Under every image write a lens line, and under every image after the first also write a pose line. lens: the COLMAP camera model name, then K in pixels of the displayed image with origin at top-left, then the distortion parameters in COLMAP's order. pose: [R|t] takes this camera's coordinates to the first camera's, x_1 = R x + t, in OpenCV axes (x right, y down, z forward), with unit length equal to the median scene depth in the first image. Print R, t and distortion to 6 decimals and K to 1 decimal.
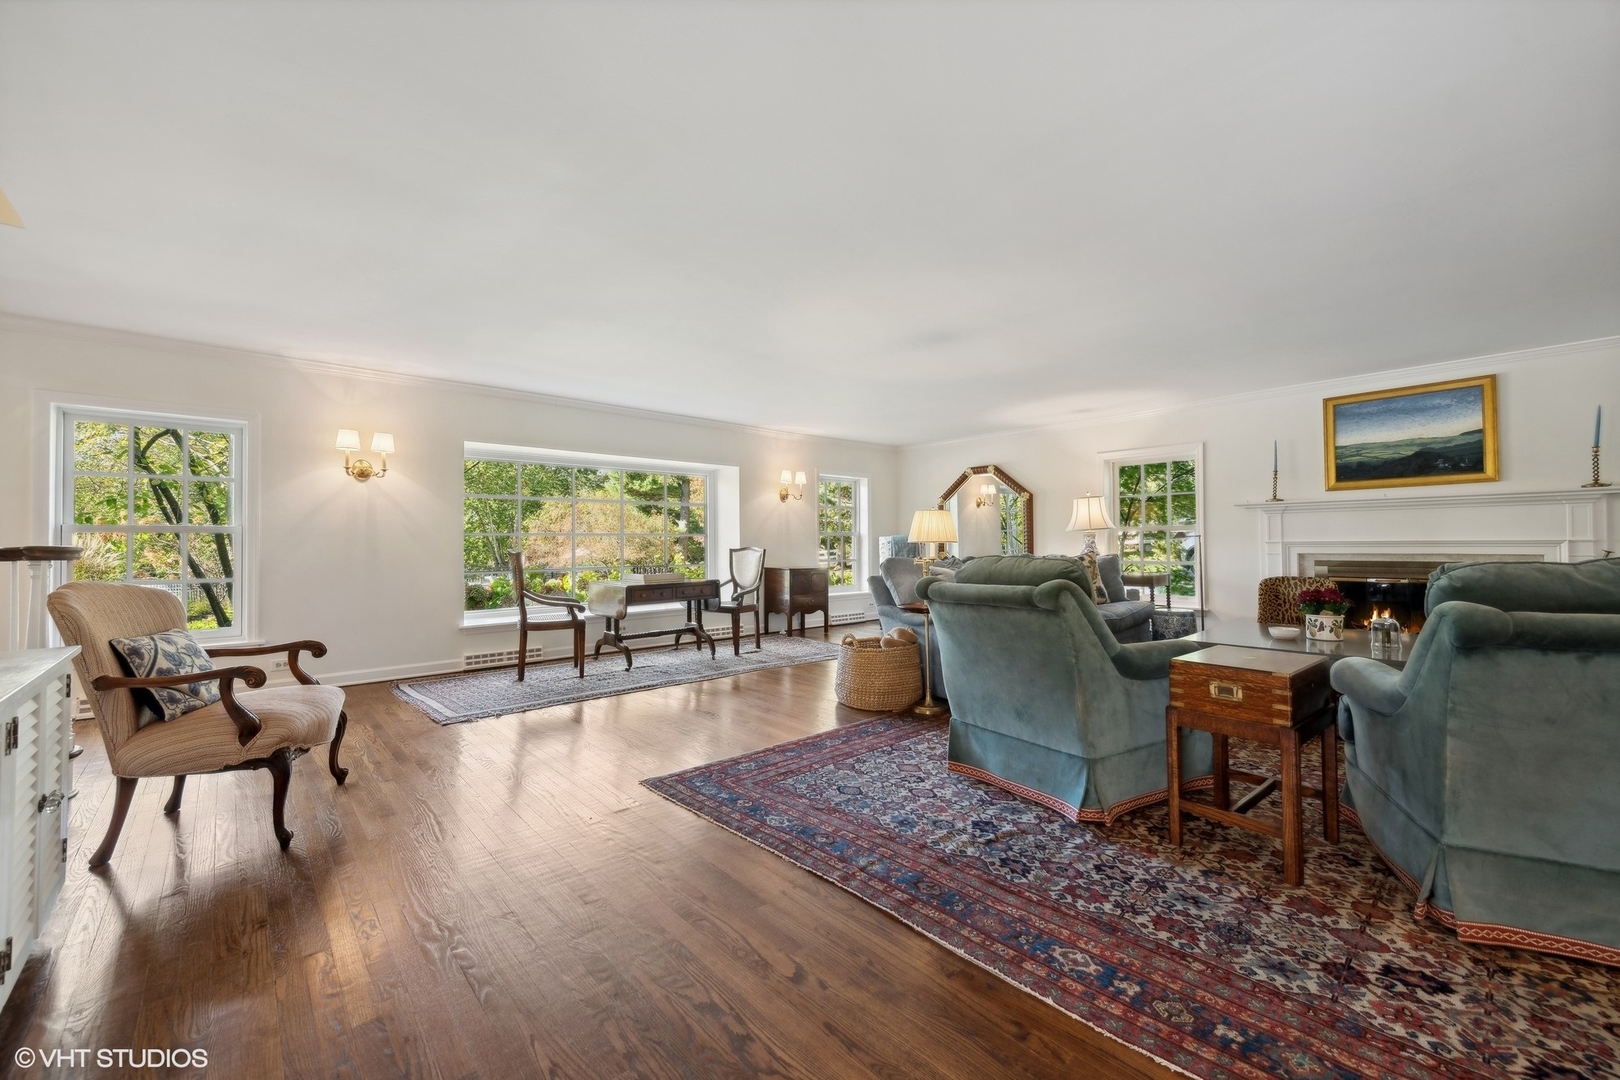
lens RADIAL K [[653.6, 0, 806.7], [0, 653.6, 533.8], [0, 0, 1]] dist [0.014210, -0.002690]
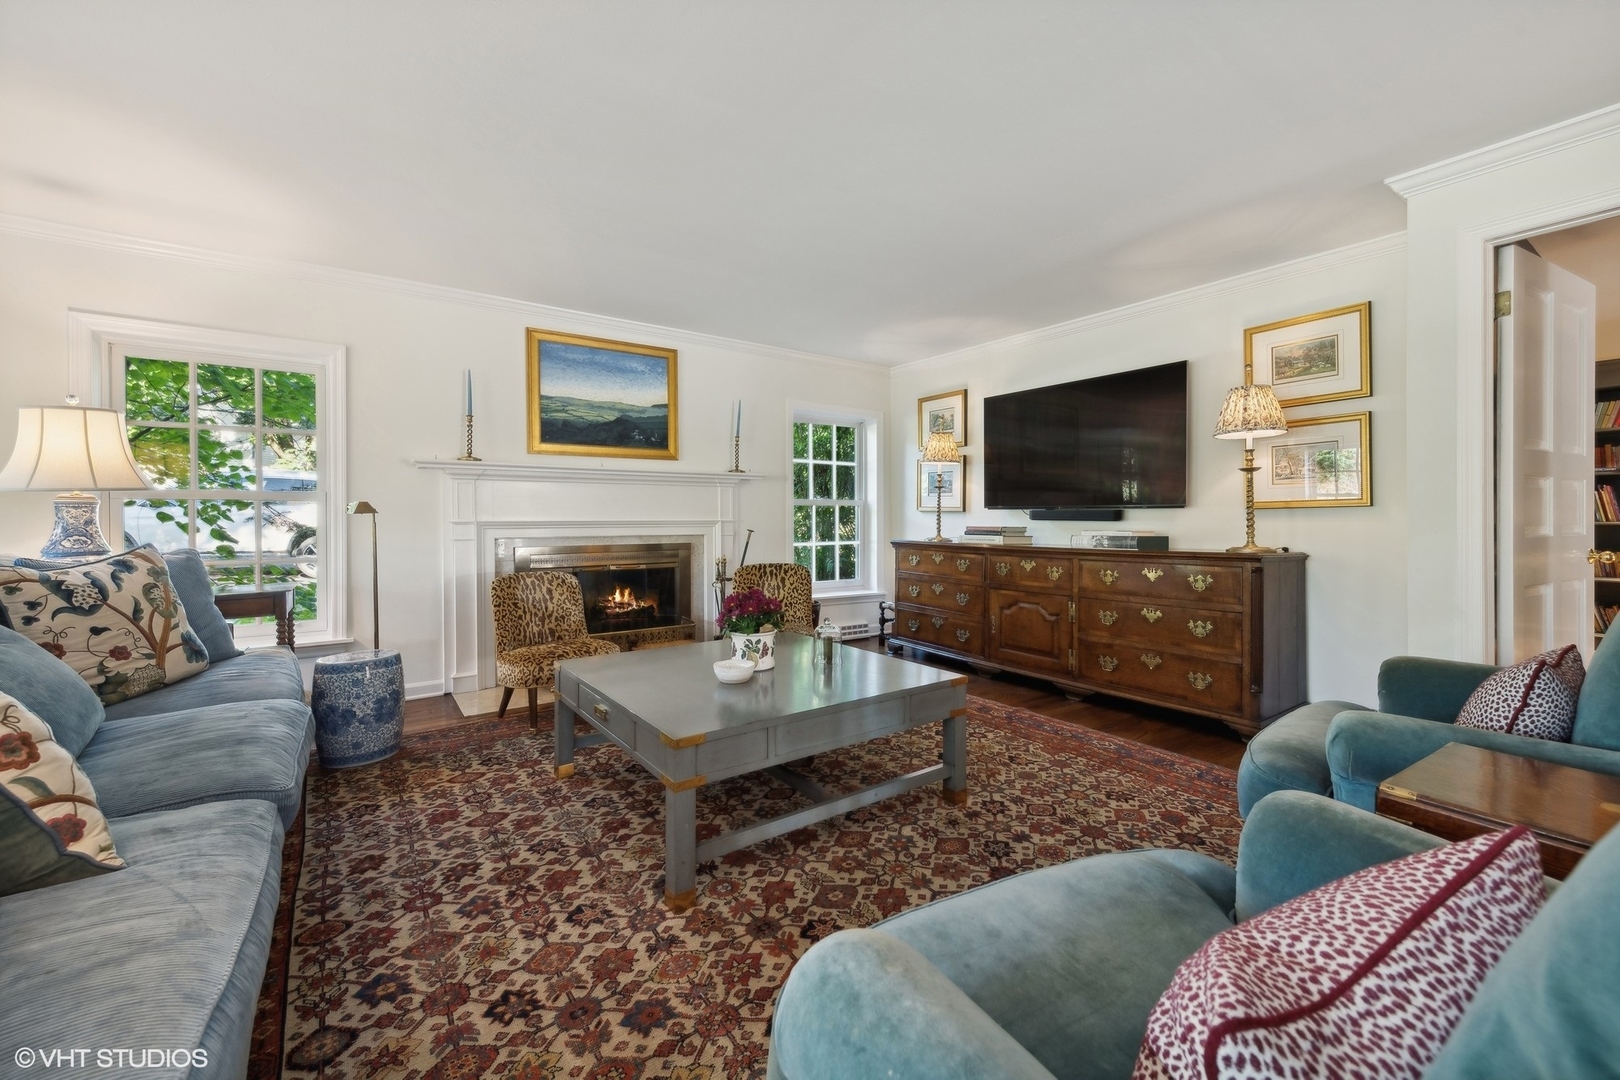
lens RADIAL K [[653.6, 0, 819.9], [0, 653.6, 520.1], [0, 0, 1]] dist [0.014210, -0.002690]
pose [[0.101224, 0.005088, 0.994851, 0.093314], [-0.013675, 0.999900, -0.003723, 0.008703], [-0.994770, -0.013227, 0.101283, 0.612003]]
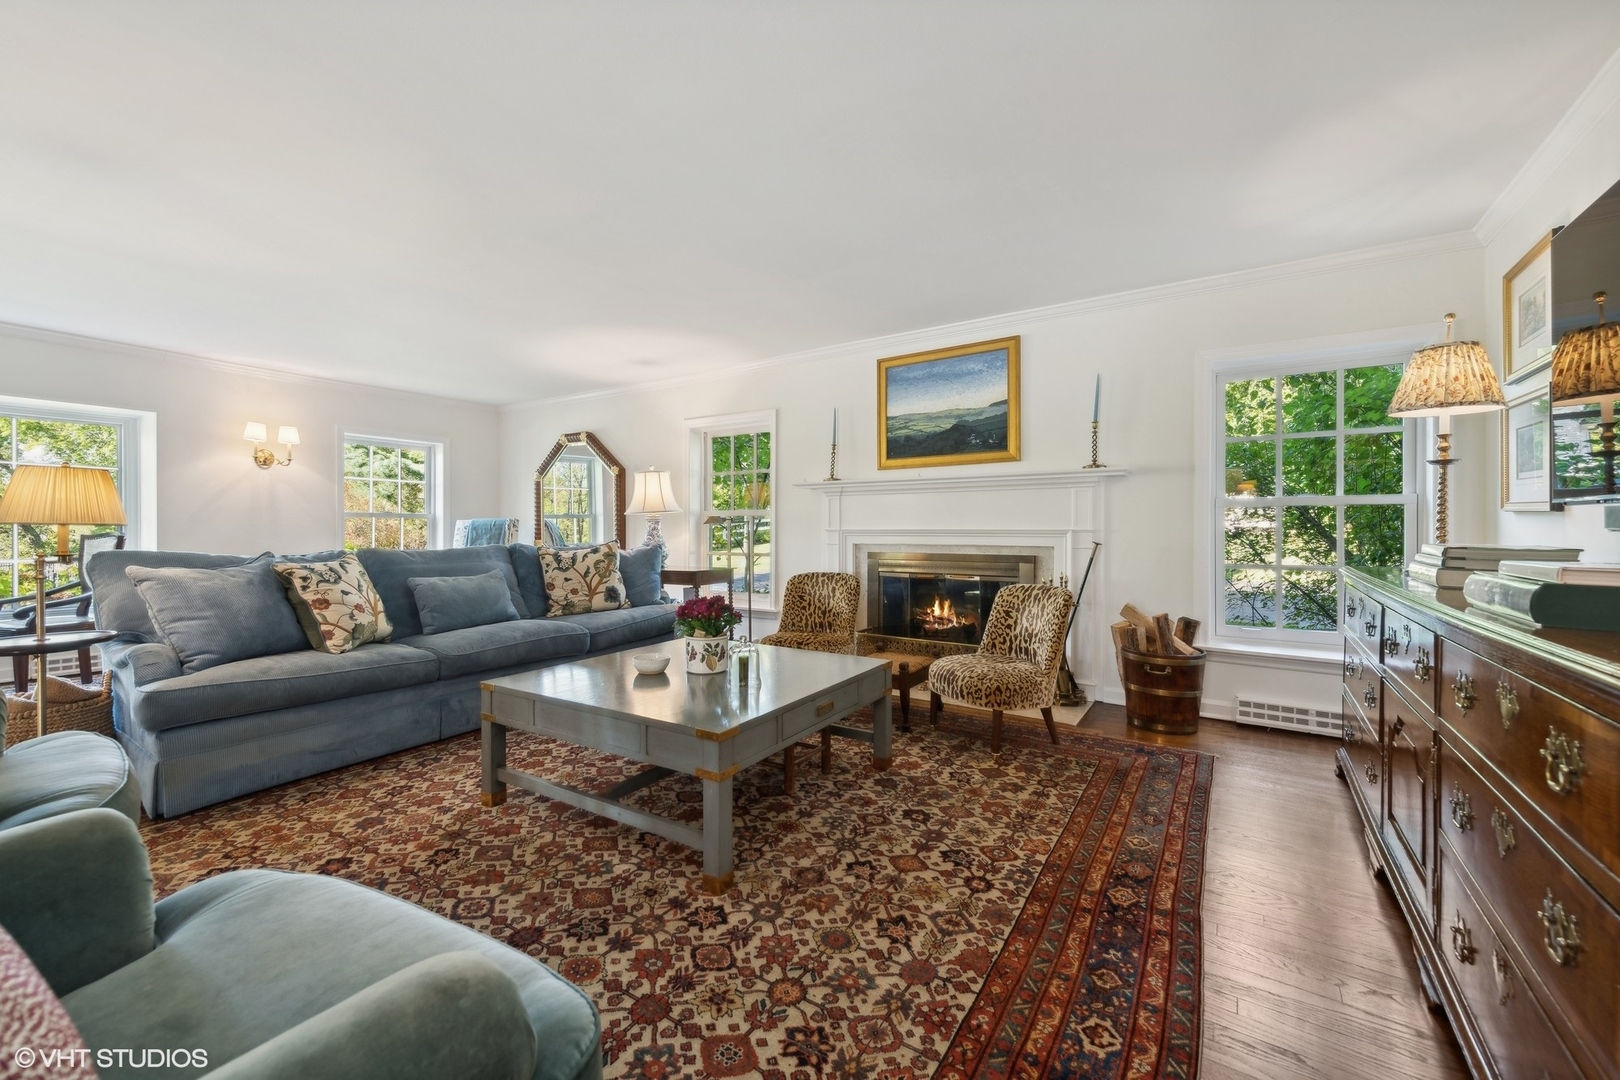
lens RADIAL K [[653.6, 0, 816.1], [0, 653.6, 529.9], [0, 0, 1]] dist [0.014210, -0.002690]
pose [[0.964140, 0.006787, 0.265308, 0.501202], [-0.011236, 0.999820, 0.015257, 0.000224], [-0.265157, -0.017691, 0.964043, 0.219373]]
